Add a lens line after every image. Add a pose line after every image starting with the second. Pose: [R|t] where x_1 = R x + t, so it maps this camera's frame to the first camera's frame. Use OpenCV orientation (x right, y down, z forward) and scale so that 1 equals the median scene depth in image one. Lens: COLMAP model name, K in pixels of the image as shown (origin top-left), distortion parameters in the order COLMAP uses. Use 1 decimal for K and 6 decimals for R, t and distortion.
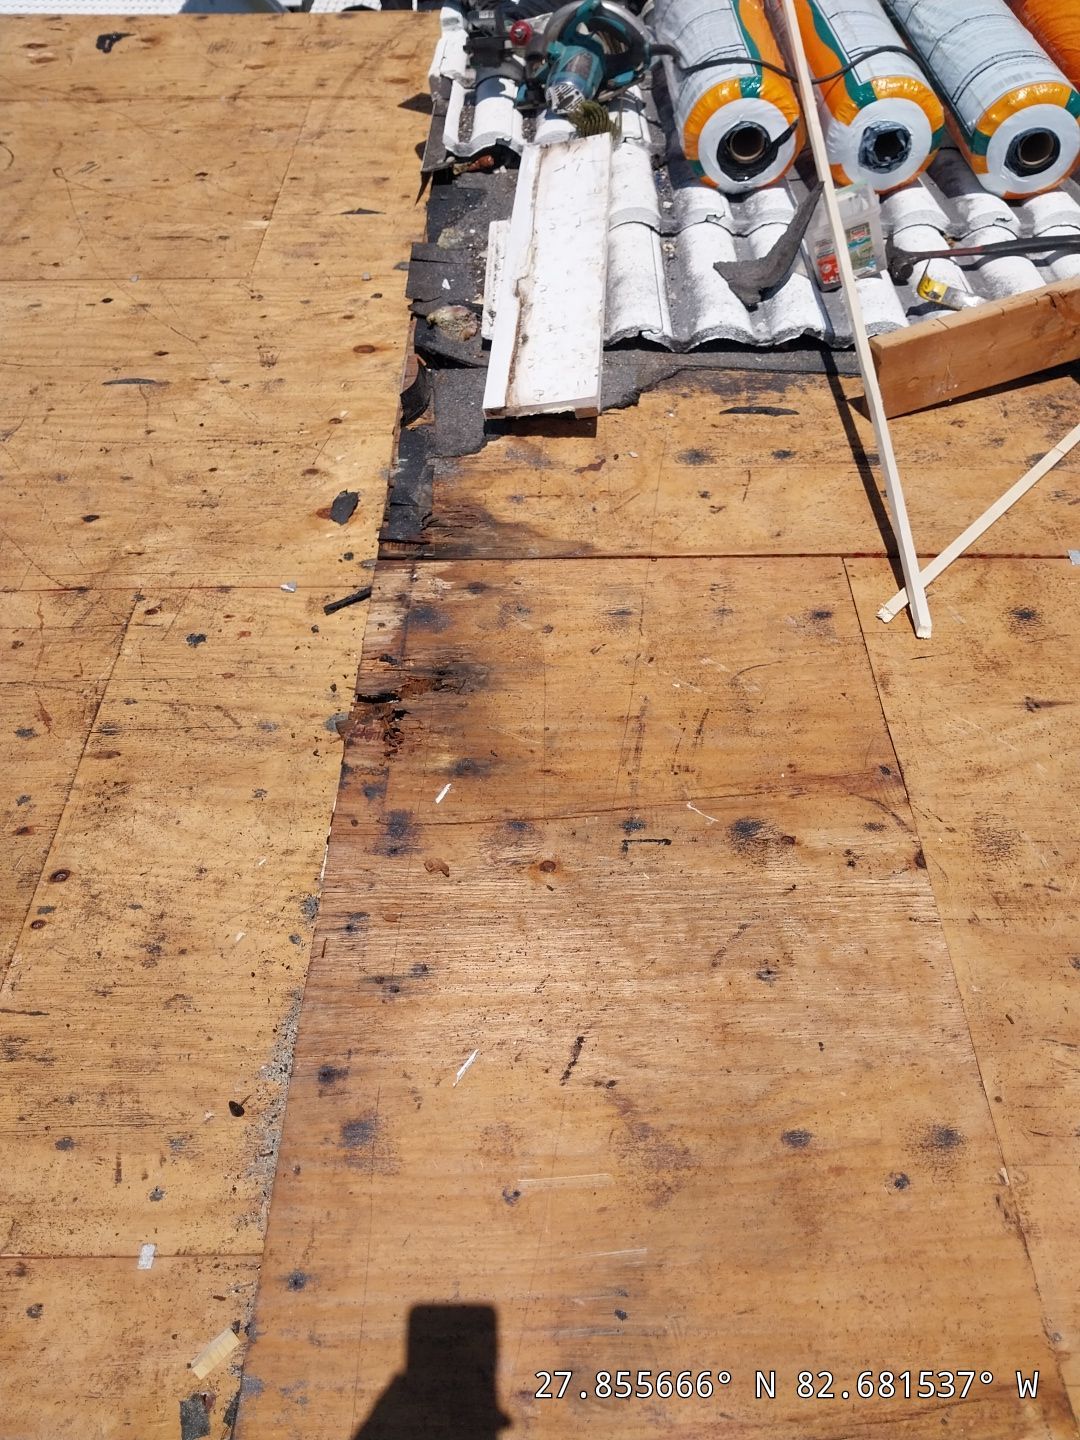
lens RADIAL K [[1120.6, 0, 540.0], [0, 1120.6, 720.0], [0, 0, 1]] dist [-0.005237, -0.010939]
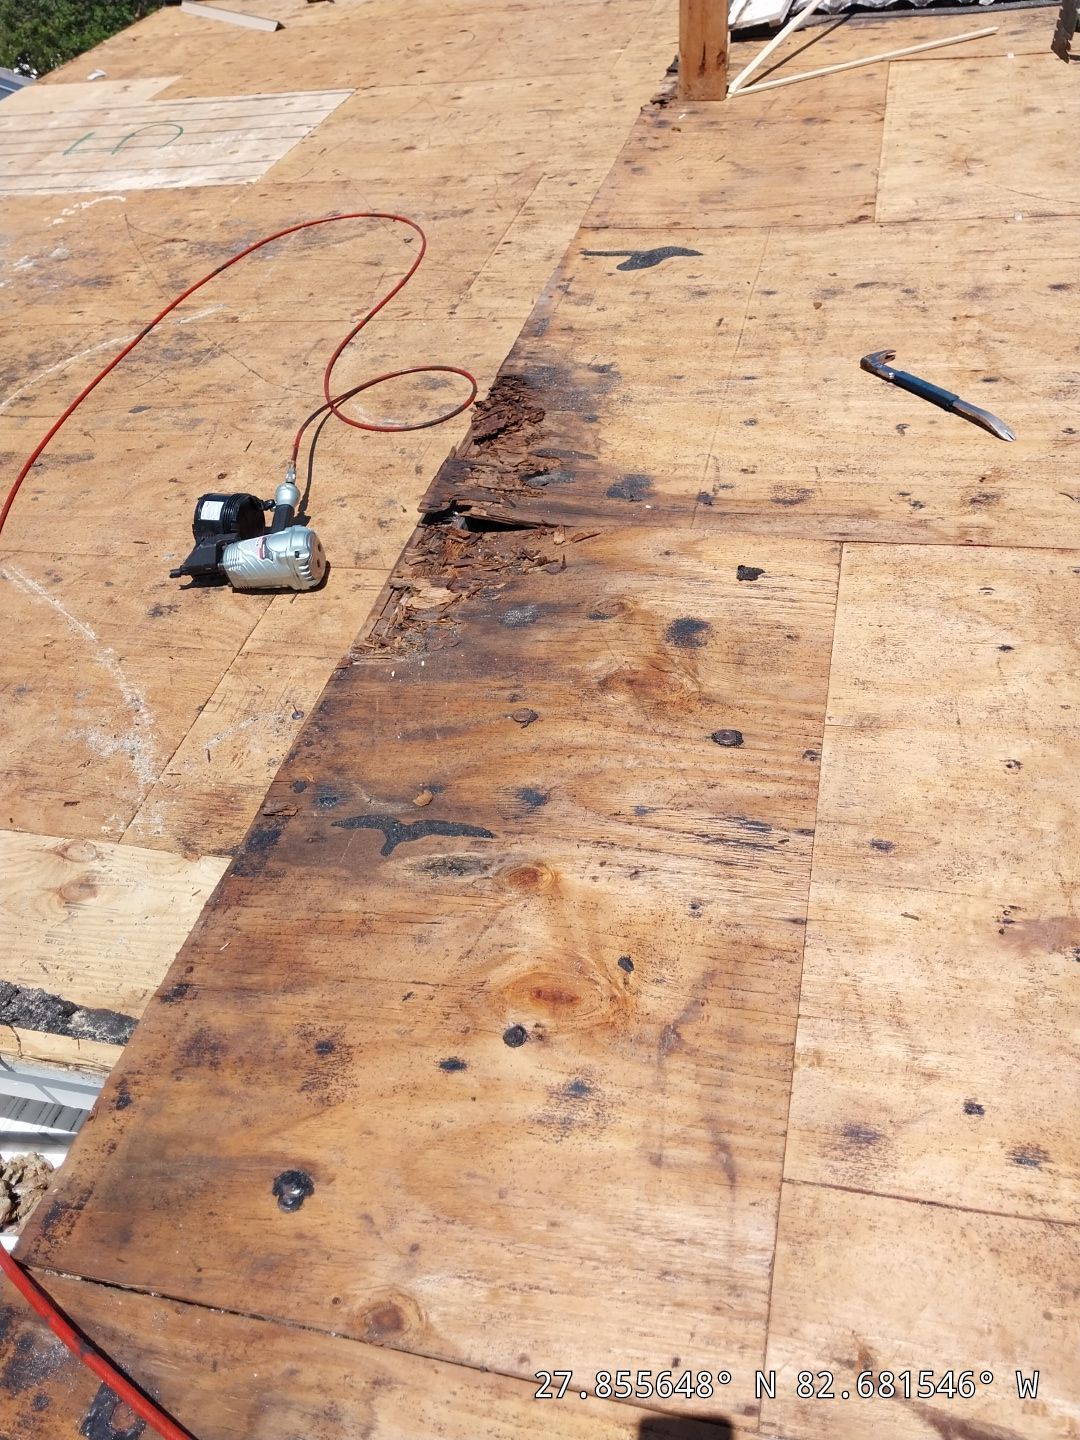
lens RADIAL K [[1120.6, 0, 540.0], [0, 1120.6, 720.0], [0, 0, 1]] dist [-0.005237, -0.010939]
pose [[0.962486, 0.082252, -0.258564, 0.216255], [-0.098709, 0.993793, -0.051300, 0.945100], [0.252740, 0.074898, 0.964631, -0.812640]]
